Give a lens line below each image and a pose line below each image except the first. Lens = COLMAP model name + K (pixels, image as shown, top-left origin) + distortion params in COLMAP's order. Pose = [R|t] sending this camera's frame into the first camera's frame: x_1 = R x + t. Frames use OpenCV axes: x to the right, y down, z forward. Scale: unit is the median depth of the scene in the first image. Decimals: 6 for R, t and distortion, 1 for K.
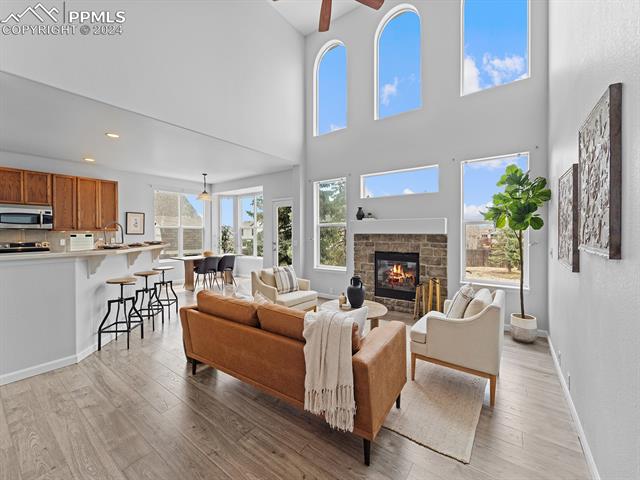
lens RADIAL K [[263.2, 0, 318.2], [0, 263.2, 233.7], [0, 0, 1]] dist [0.000165, -0.000120]
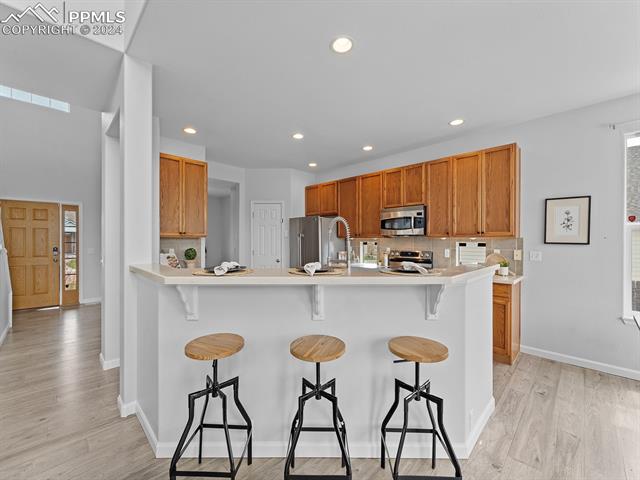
lens RADIAL K [[256.3, 0, 327.3], [0, 256.3, 241.1], [0, 0, 1]] dist [-0.000489, -0.000050]
pose [[-0.134762, 0.003512, -0.990872, -0.250026], [-0.008753, 0.999950, 0.004734, -0.002099], [0.990839, 0.009311, -0.134724, 0.840178]]
